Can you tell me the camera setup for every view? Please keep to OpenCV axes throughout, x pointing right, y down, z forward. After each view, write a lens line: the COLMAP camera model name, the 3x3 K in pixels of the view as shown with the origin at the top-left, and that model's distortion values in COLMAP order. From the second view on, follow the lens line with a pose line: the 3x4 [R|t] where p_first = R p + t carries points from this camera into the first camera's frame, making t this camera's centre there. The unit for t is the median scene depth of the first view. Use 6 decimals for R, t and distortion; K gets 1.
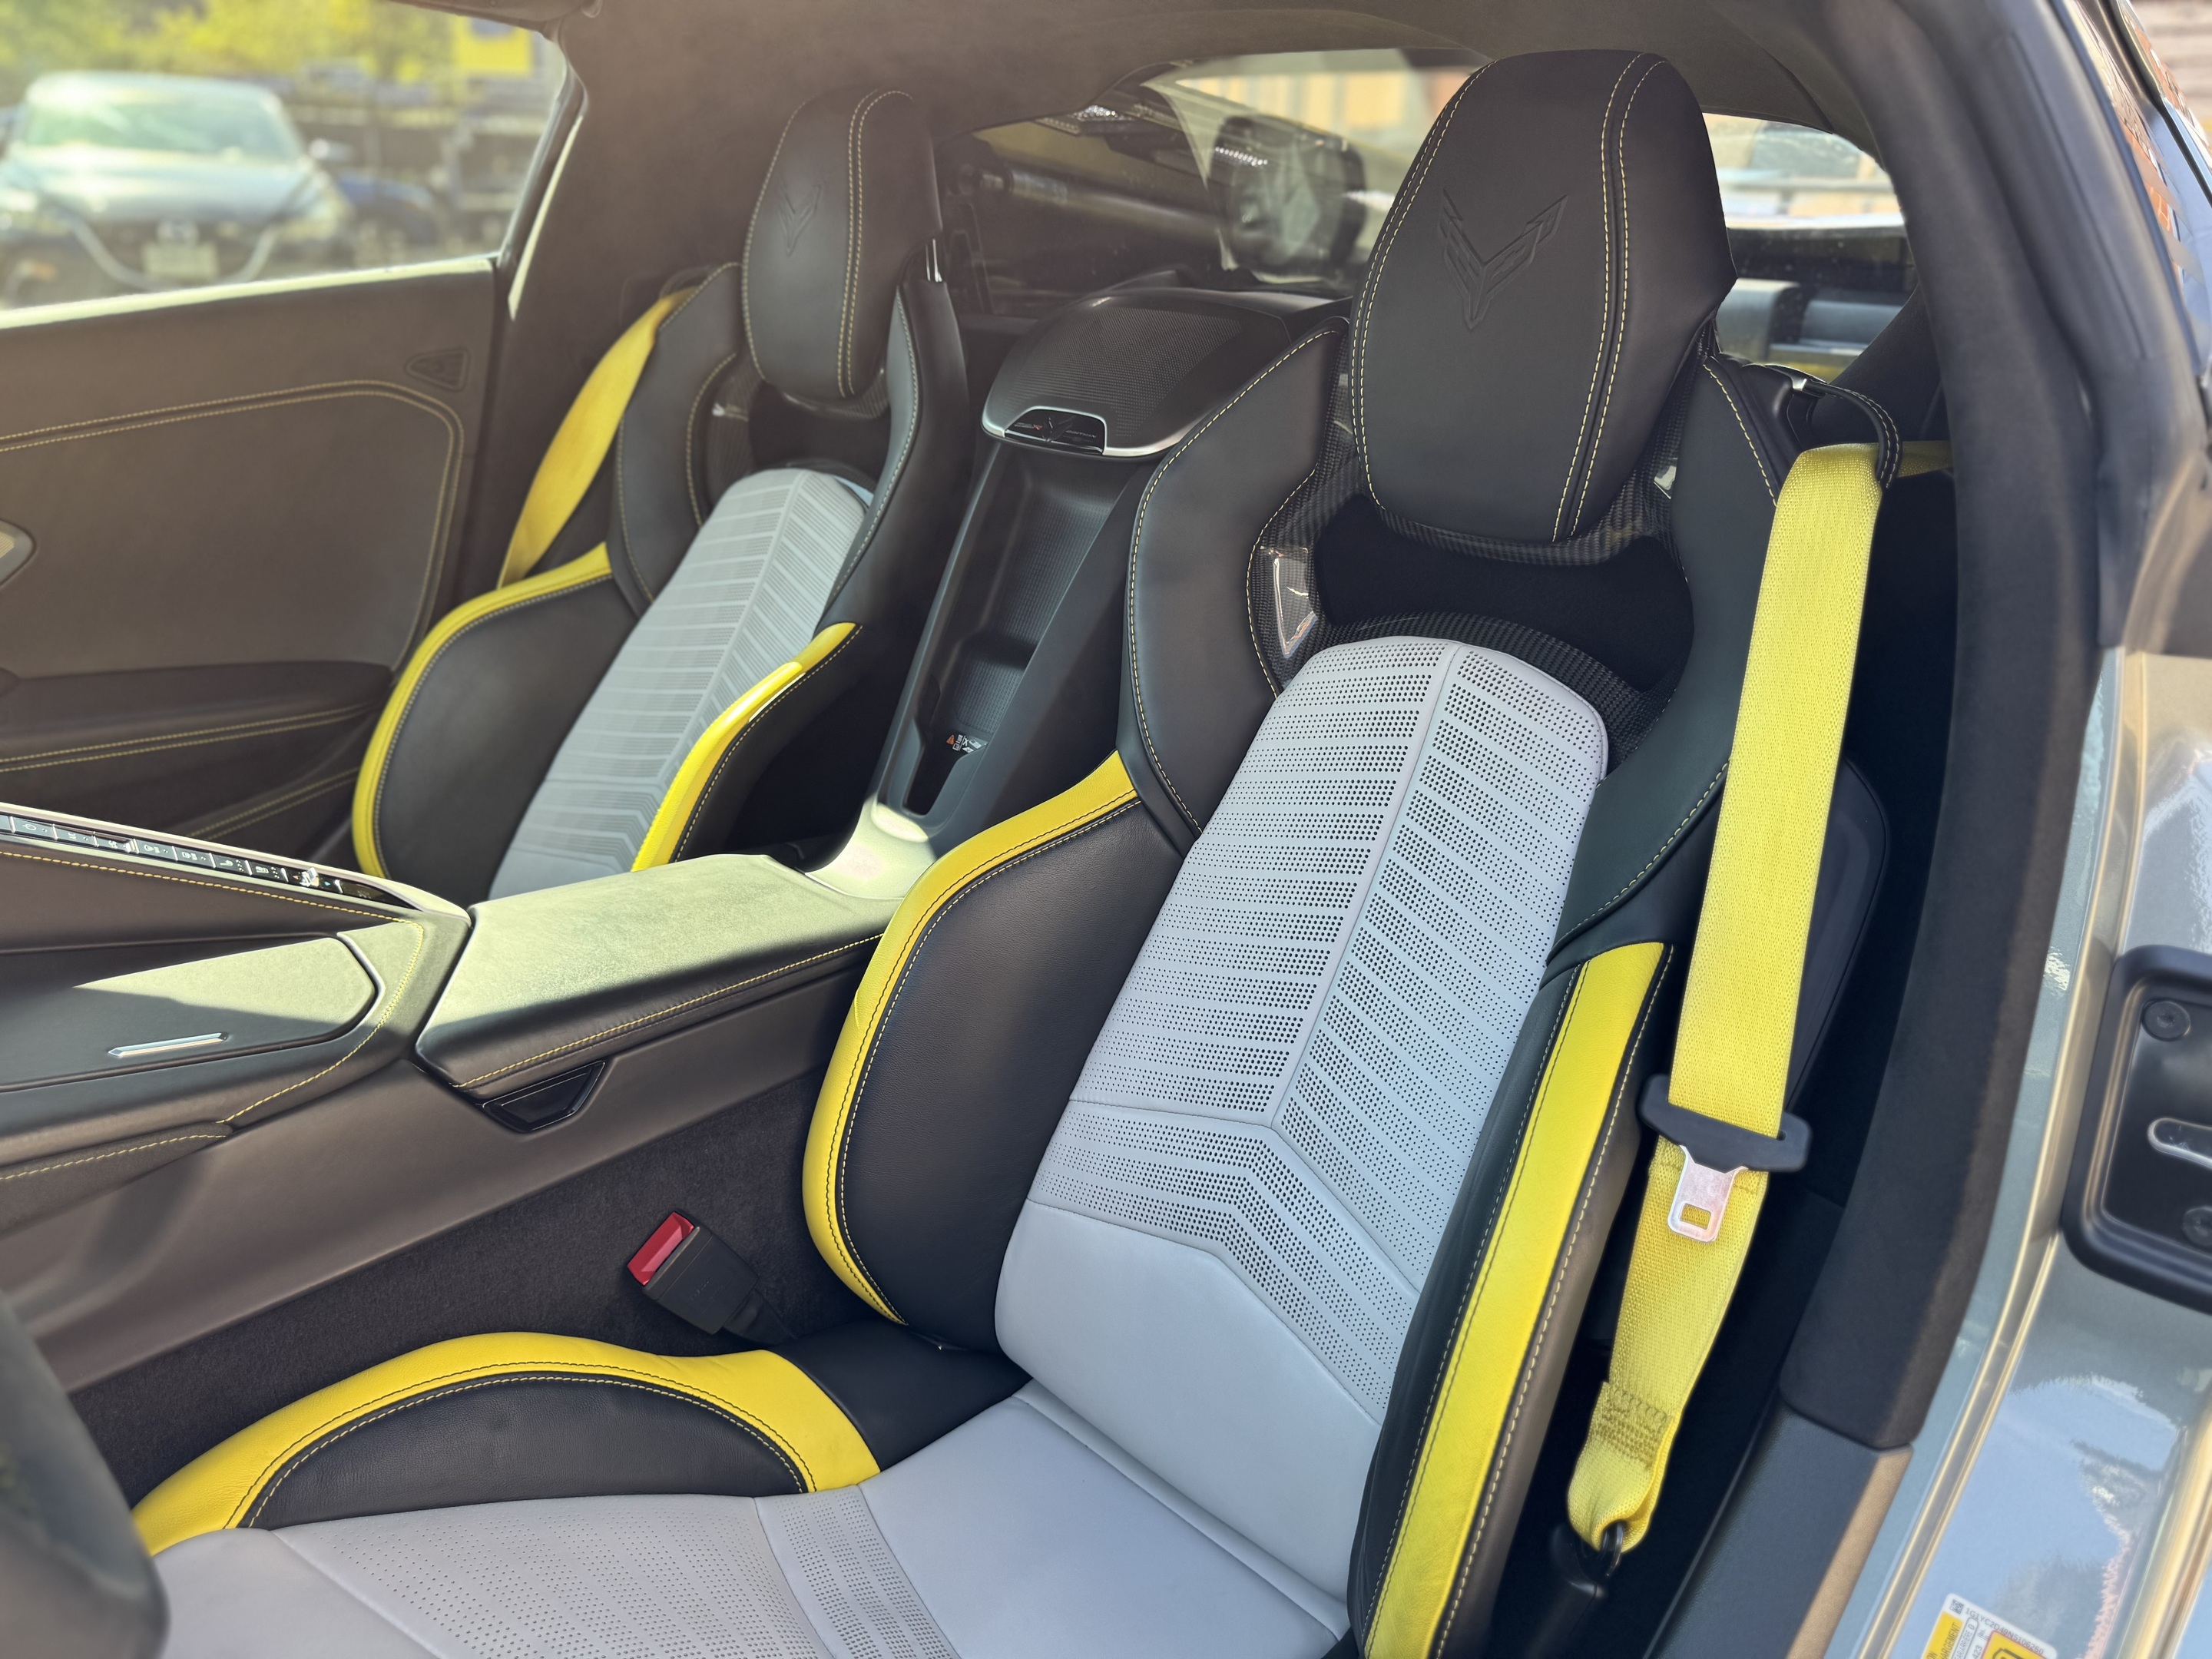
lens RADIAL K [[1563.9, 0, 1106.0], [0, 1563.9, 829.5], [0, 0, 1]] dist [0.008401, 0.002424]
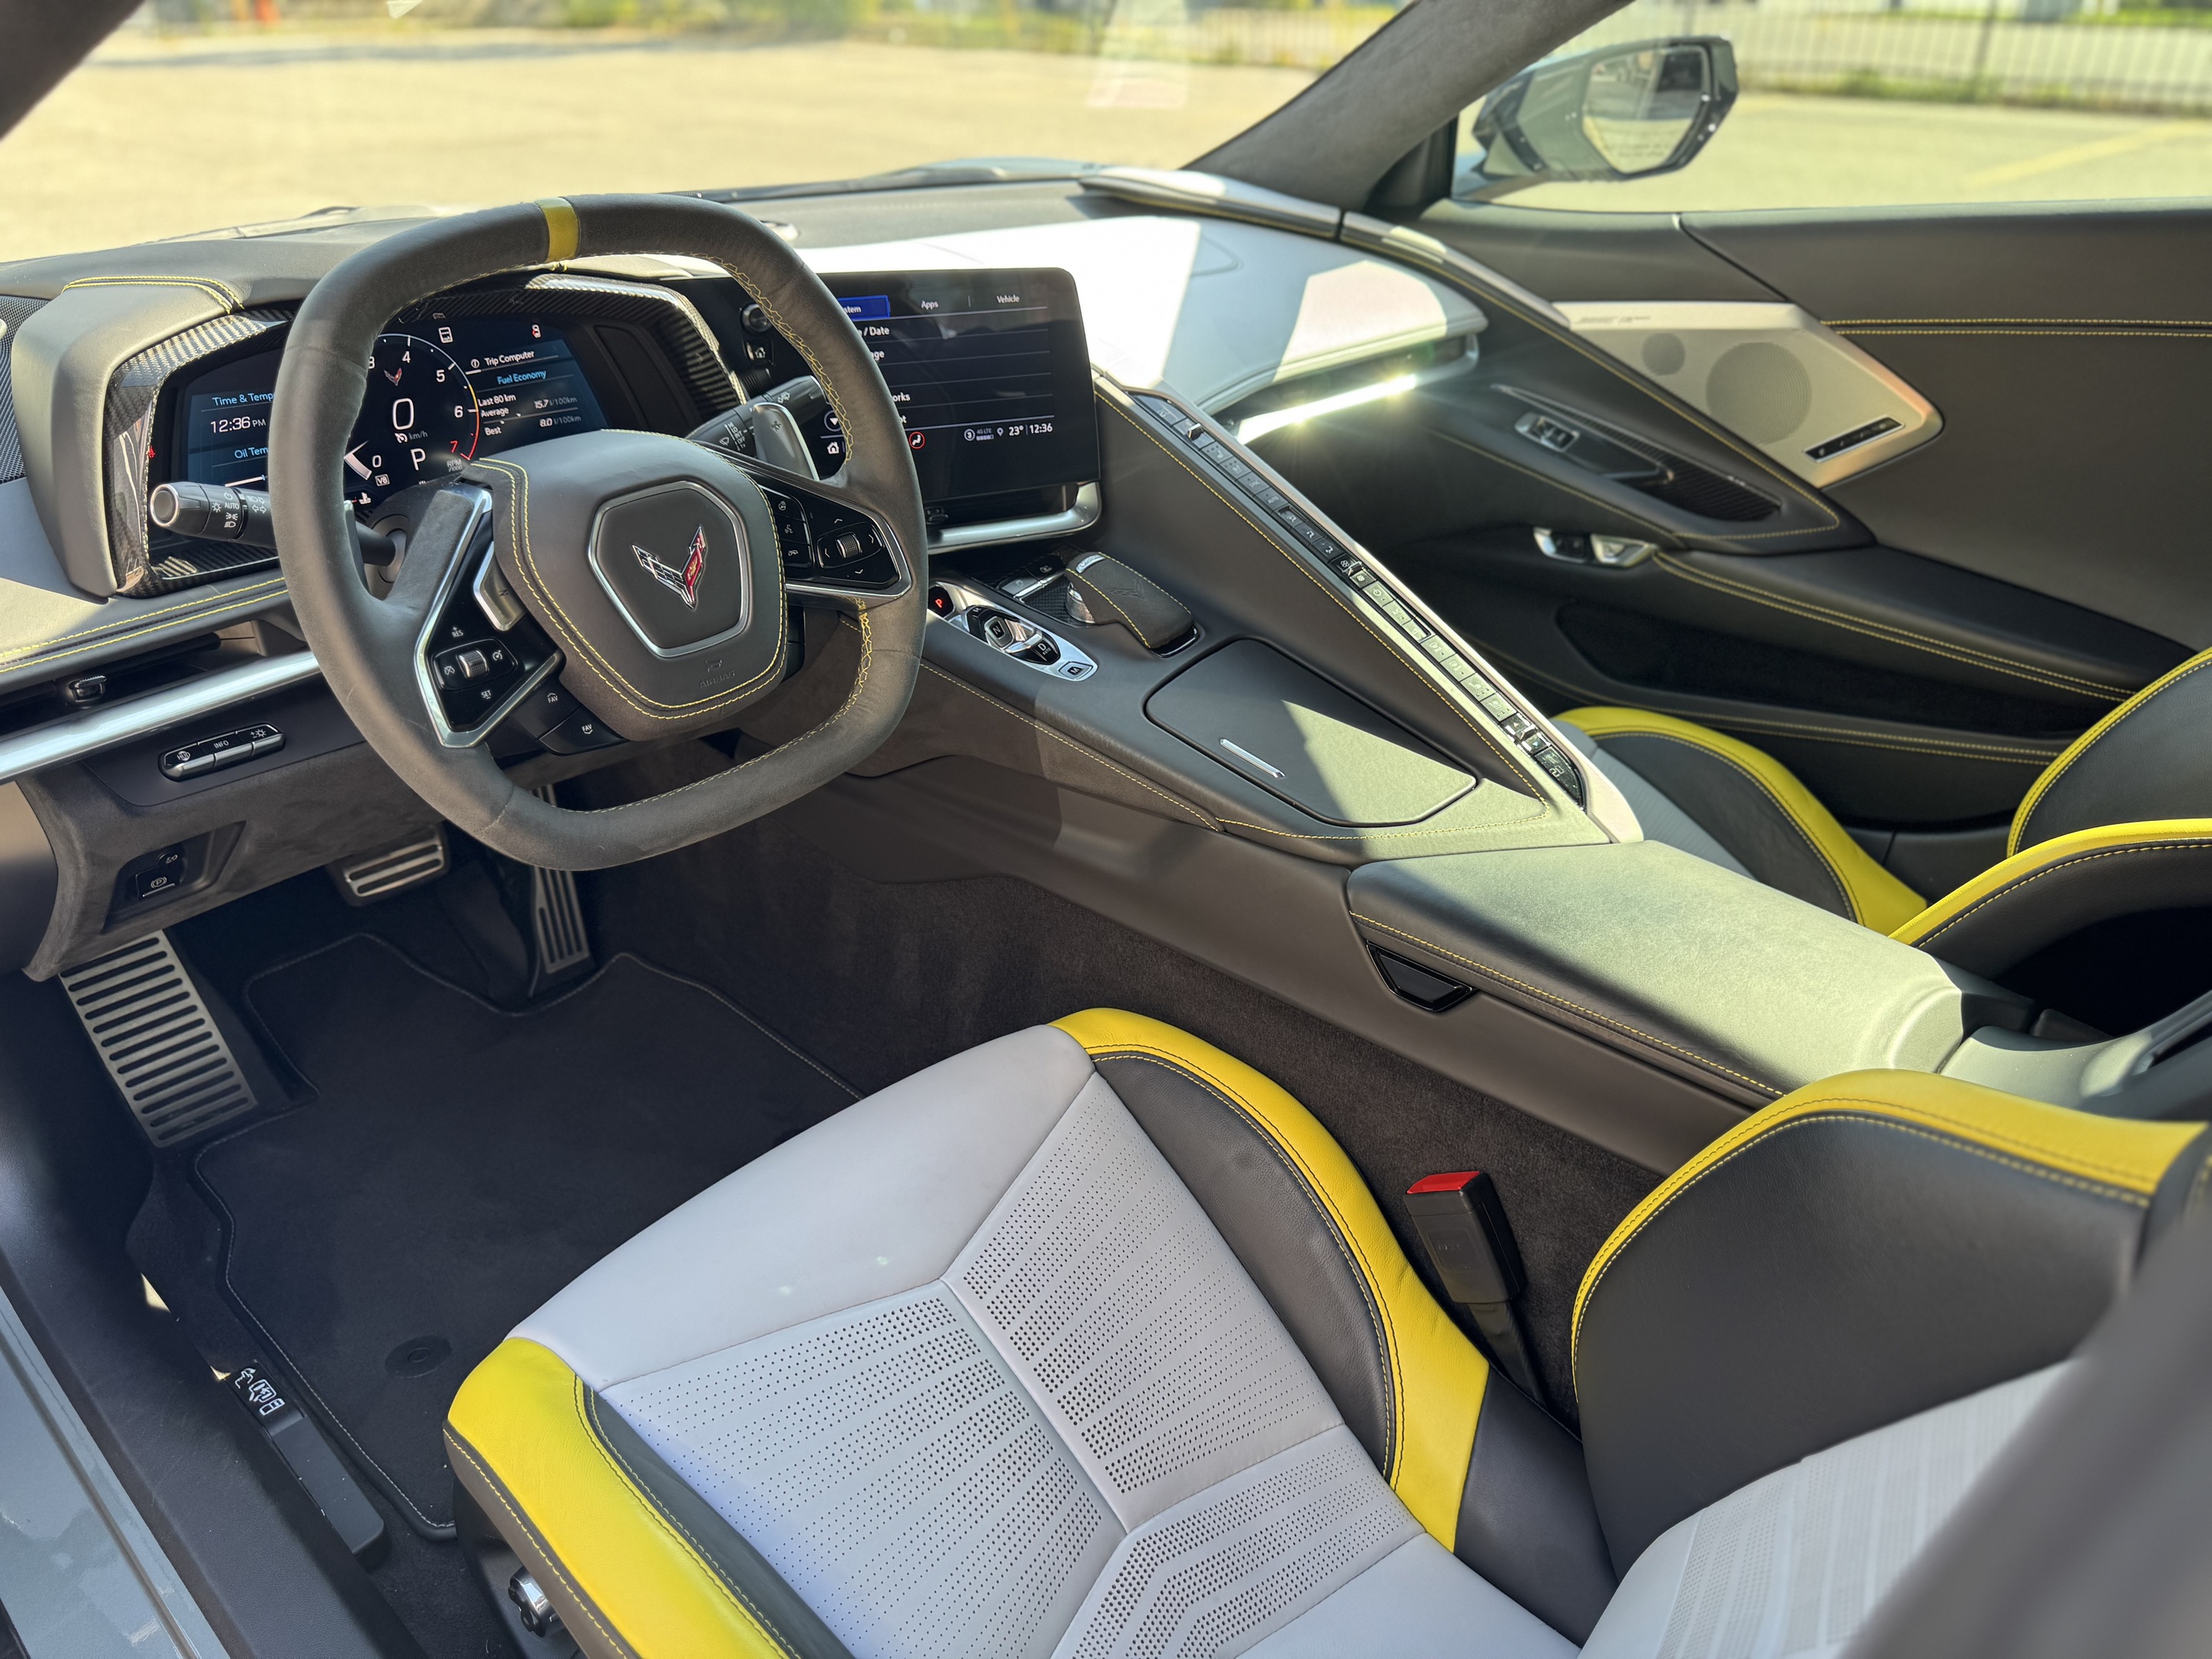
lens RADIAL K [[1563.9, 0, 1106.0], [0, 1563.9, 829.5], [0, 0, 1]] dist [0.008401, 0.002424]
pose [[0.053195, 0.458349, -0.887179, 0.496272], [-0.385005, 0.829162, 0.405291, -0.248603], [0.921380, 0.320009, 0.220574, 0.511827]]
